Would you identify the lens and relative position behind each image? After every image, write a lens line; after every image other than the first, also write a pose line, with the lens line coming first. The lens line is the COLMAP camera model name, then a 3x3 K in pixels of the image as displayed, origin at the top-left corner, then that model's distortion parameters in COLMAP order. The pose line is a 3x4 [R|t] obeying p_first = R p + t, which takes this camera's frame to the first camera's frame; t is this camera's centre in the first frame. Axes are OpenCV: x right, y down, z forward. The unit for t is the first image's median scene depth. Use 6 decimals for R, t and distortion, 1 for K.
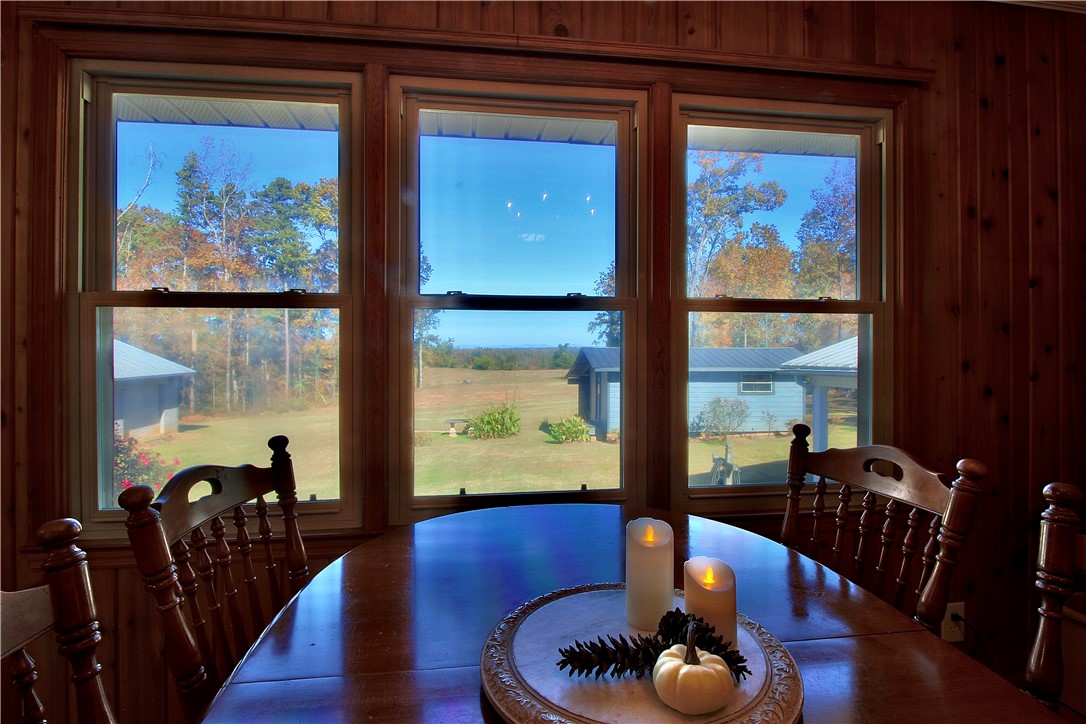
lens RADIAL K [[535.8, 0, 543.5], [0, 535.8, 360.3], [0, 0, 1]] dist [-0.025727, -0.001848]
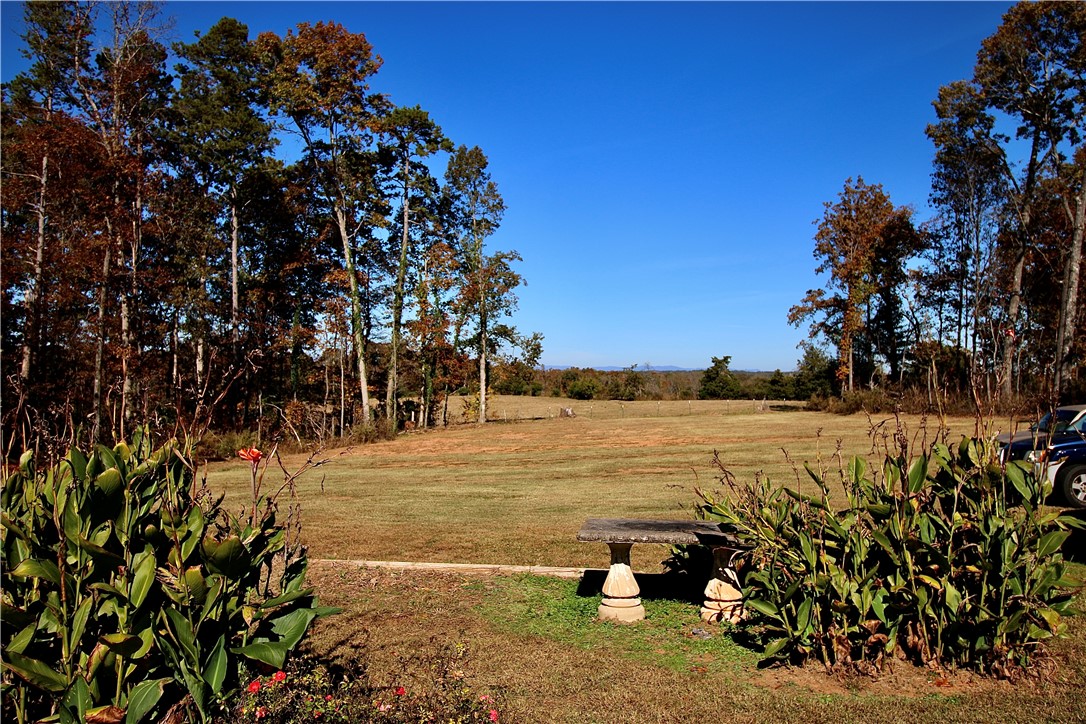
lens RADIAL K [[854.6, 0, 534.7], [0, 854.6, 361.8], [0, 0, 1]] dist [0.002237, -0.004244]
pose [[0.985904, 0.008231, -0.167110, -0.047894], [-0.013060, 0.999528, -0.027819, 0.020363], [0.166802, 0.029609, 0.985546, 0.222470]]
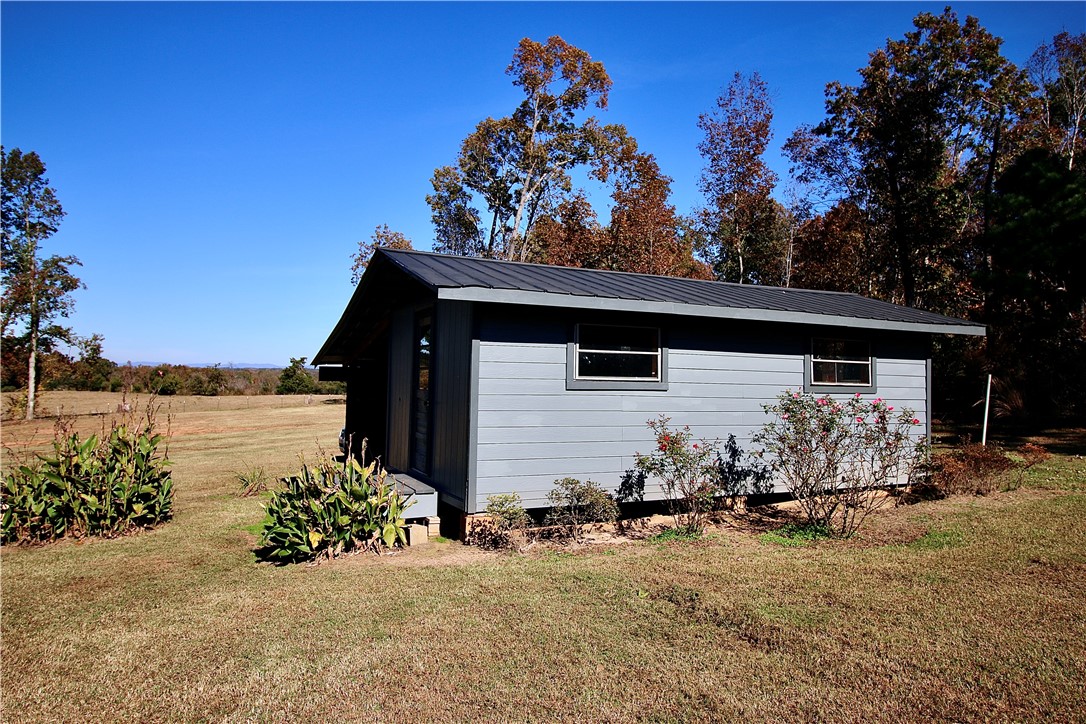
lens RADIAL K [[713.1, 0, 553.9], [0, 713.1, 354.2], [0, 0, 1]] dist [-0.019359, 0.000758]
pose [[0.927450, 0.029520, 0.372781, 0.003277], [-0.013096, 0.998832, -0.046514, 0.016495], [-0.373719, 0.038257, 0.926753, 0.155024]]
